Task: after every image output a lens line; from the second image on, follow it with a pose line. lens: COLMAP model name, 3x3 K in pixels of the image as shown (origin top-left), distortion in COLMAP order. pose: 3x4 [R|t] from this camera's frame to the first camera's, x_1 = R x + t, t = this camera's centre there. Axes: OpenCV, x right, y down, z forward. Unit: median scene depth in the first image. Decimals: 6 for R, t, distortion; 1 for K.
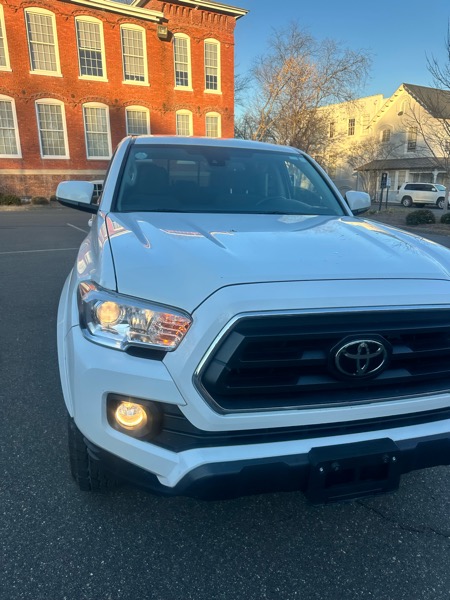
lens RADIAL K [[424.2, 0, 228.1], [0, 424.2, 294.3], [0, 0, 1]] dist [0.041114, -0.053399]
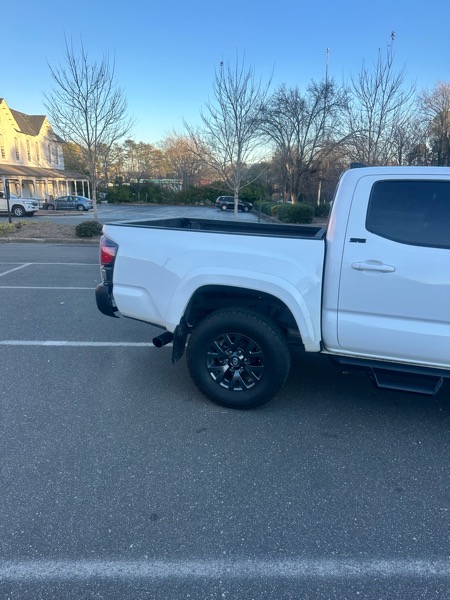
lens RADIAL K [[420.5, 0, 227.9], [0, 420.5, 298.0], [0, 0, 1]] dist [0.081182, -0.123722]
pose [[0.489308, -0.212147, 0.845914, -0.153053], [0.210944, 0.969951, 0.121236, -0.043347], [-0.846215, 0.119119, 0.519356, 0.132564]]
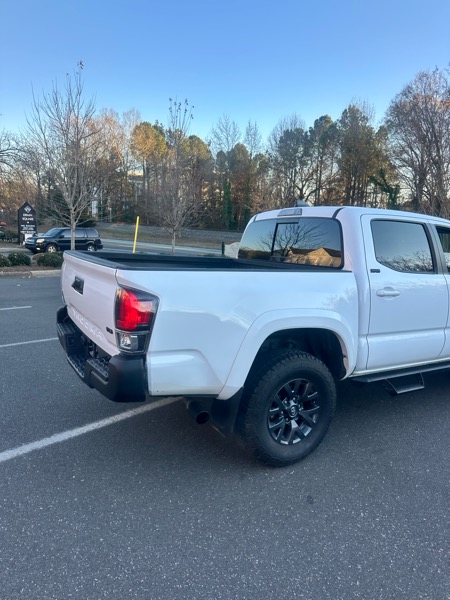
lens RADIAL K [[424.2, 0, 228.1], [0, 424.2, 294.3], [0, 0, 1]] dist [0.041114, -0.053399]
pose [[-0.282265, -0.174458, 0.943340, -0.147816], [0.200106, 0.950989, 0.235748, -0.067534], [-0.938235, 0.255311, -0.233521, 0.225352]]
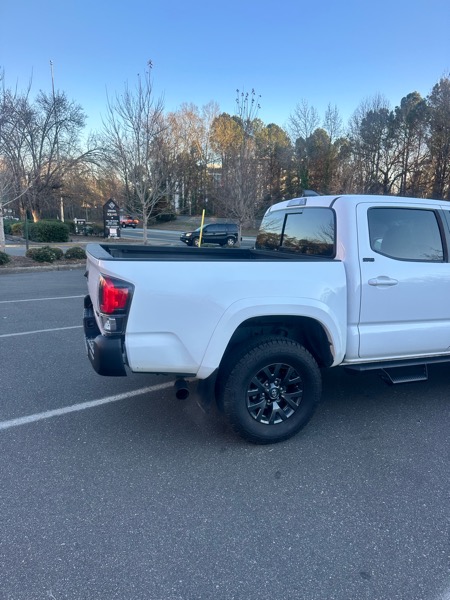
lens RADIAL K [[422.6, 0, 228.3], [0, 422.6, 301.9], [0, 0, 1]] dist [0.053130, -0.082050]
pose [[-0.100299, -0.213935, 0.971685, -0.159414], [0.237999, 0.943099, 0.232208, -0.063210], [-0.966073, 0.254551, -0.043676, 0.203367]]
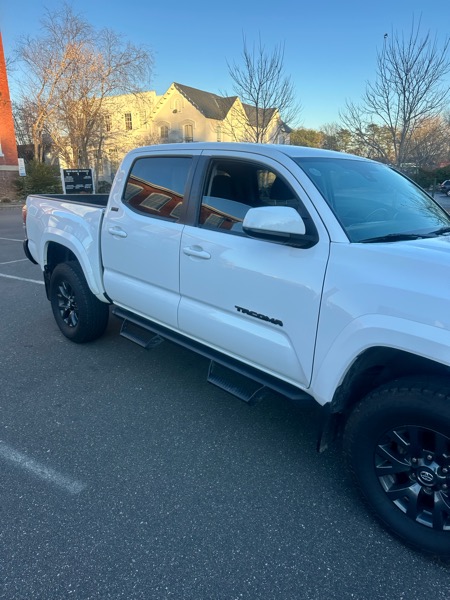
lens RADIAL K [[424.7, 0, 228.4], [0, 424.7, 297.8], [0, 0, 1]] dist [0.022587, -0.024429]
pose [[0.866634, -0.144221, 0.477646, -0.080723], [0.133648, 0.989431, 0.056260, -0.014871], [-0.480711, 0.015080, 0.876749, 0.034395]]
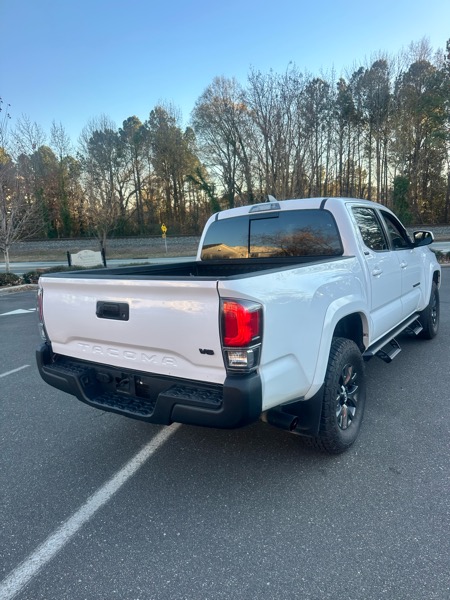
lens RADIAL K [[426.9, 0, 230.1], [0, 426.9, 294.3], [0, 0, 1]] dist [0.007386, -0.004877]
pose [[-0.649913, -0.096466, 0.753862, -0.118707], [0.237965, 0.916207, 0.322392, -0.077974], [-0.721794, 0.388919, -0.572500, 0.266774]]
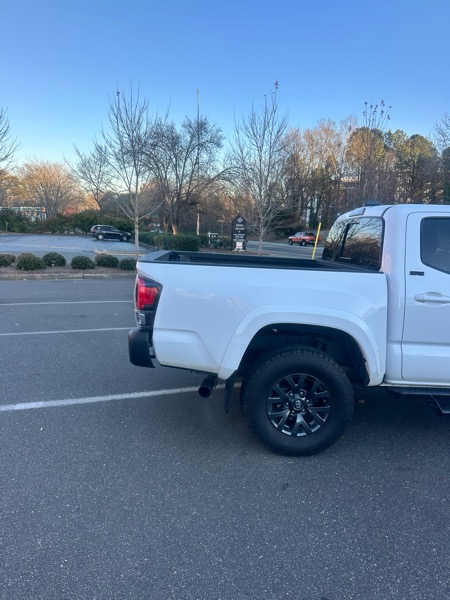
lens RADIAL K [[420.5, 0, 227.9], [0, 420.5, 298.0], [0, 0, 1]] dist [0.081182, -0.123722]
pose [[0.205984, -0.169153, 0.963825, -0.161810], [0.226450, 0.966450, 0.121218, -0.055679], [-0.951993, 0.193289, 0.237378, 0.179139]]
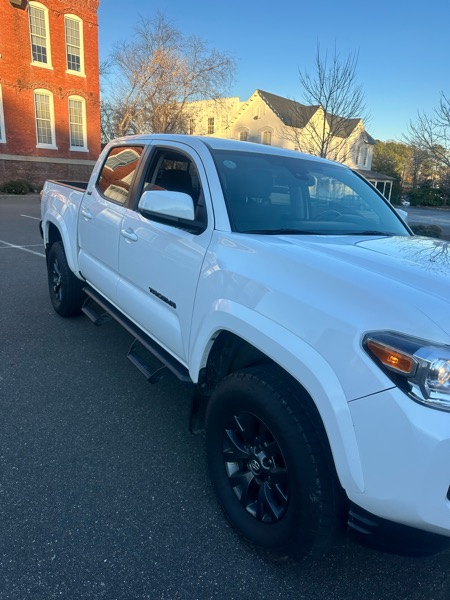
lens RADIAL K [[424.7, 0, 228.4], [0, 424.7, 297.8], [0, 0, 1]] dist [0.022587, -0.024429]
pose [[0.942359, -0.037209, 0.332528, -0.051368], [0.029595, 0.999172, 0.027935, -0.007572], [-0.333292, -0.016484, 0.942679, 0.017407]]
